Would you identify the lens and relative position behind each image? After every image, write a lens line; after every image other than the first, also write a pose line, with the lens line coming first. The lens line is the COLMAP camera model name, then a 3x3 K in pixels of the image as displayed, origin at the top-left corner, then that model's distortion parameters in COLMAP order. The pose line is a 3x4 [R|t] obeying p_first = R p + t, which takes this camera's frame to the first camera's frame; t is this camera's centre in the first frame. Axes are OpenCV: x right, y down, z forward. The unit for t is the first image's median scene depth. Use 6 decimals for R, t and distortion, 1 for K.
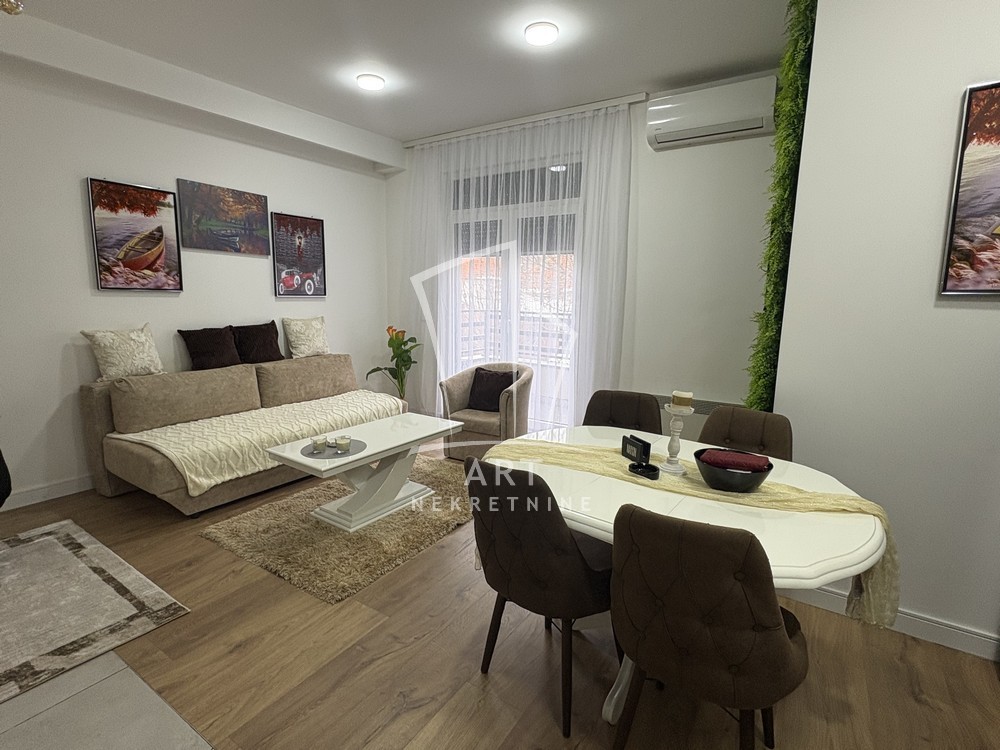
lens RADIAL K [[499.1, 0, 500.0], [0, 499.1, 375.0], [0, 0, 1]] dist [-0.001238, -0.000222]
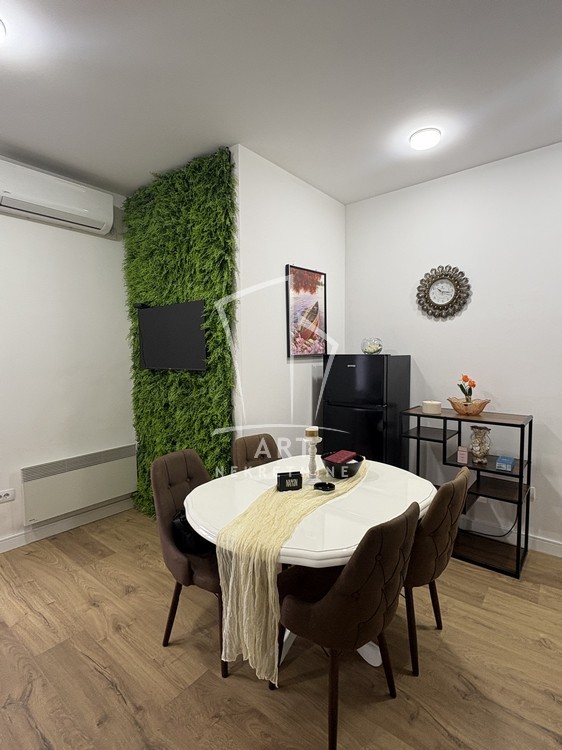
lens RADIAL K [[374.3, 0, 281.0], [0, 374.3, 375.0], [0, 0, 1]] dist [-0.001238, -0.000222]
pose [[0.993892, -0.042478, -0.101856, -0.678960], [0.035416, 0.996906, -0.070167, -0.064574], [0.104521, 0.066131, 0.992322, 0.117316]]
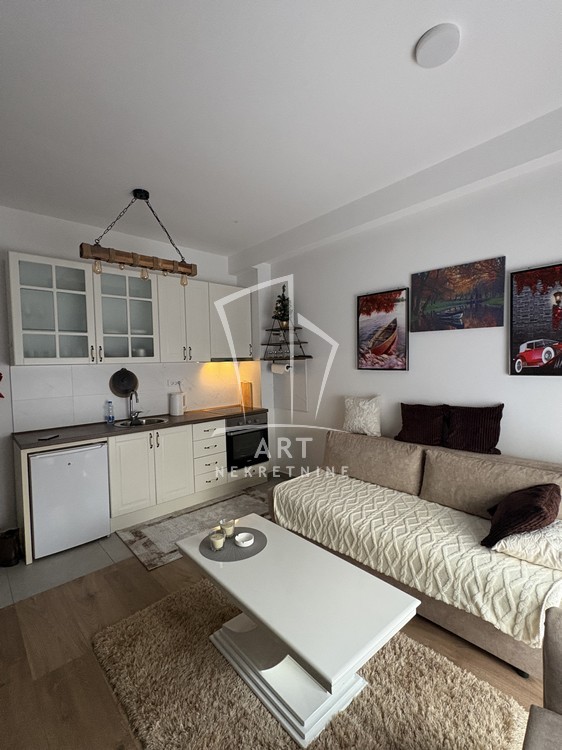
lens RADIAL K [[341.0, 0, 281.0], [0, 341.0, 375.0], [0, 0, 1]] dist [-0.000061, 0.000063]
pose [[-0.241122, 0.028292, -0.970082, 0.206620], [-0.135041, 0.988873, 0.062405, -0.173451], [0.961054, 0.146048, -0.234618, 0.939893]]
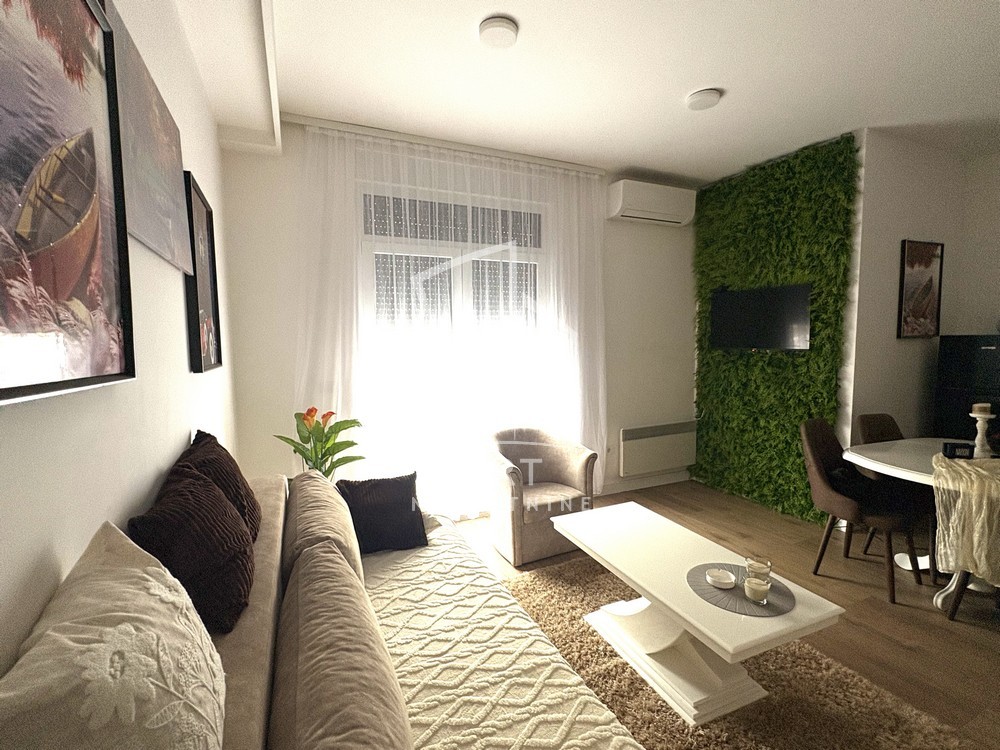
lens RADIAL K [[454.7, 0, 500.0], [0, 454.7, 375.0], [0, 0, 1]] dist [-0.000061, 0.000063]
pose [[0.847031, -0.007731, -0.531487, -0.940350], [-0.023891, 0.998330, -0.052597, -0.015615], [0.531006, 0.057249, 0.845432, -0.294425]]
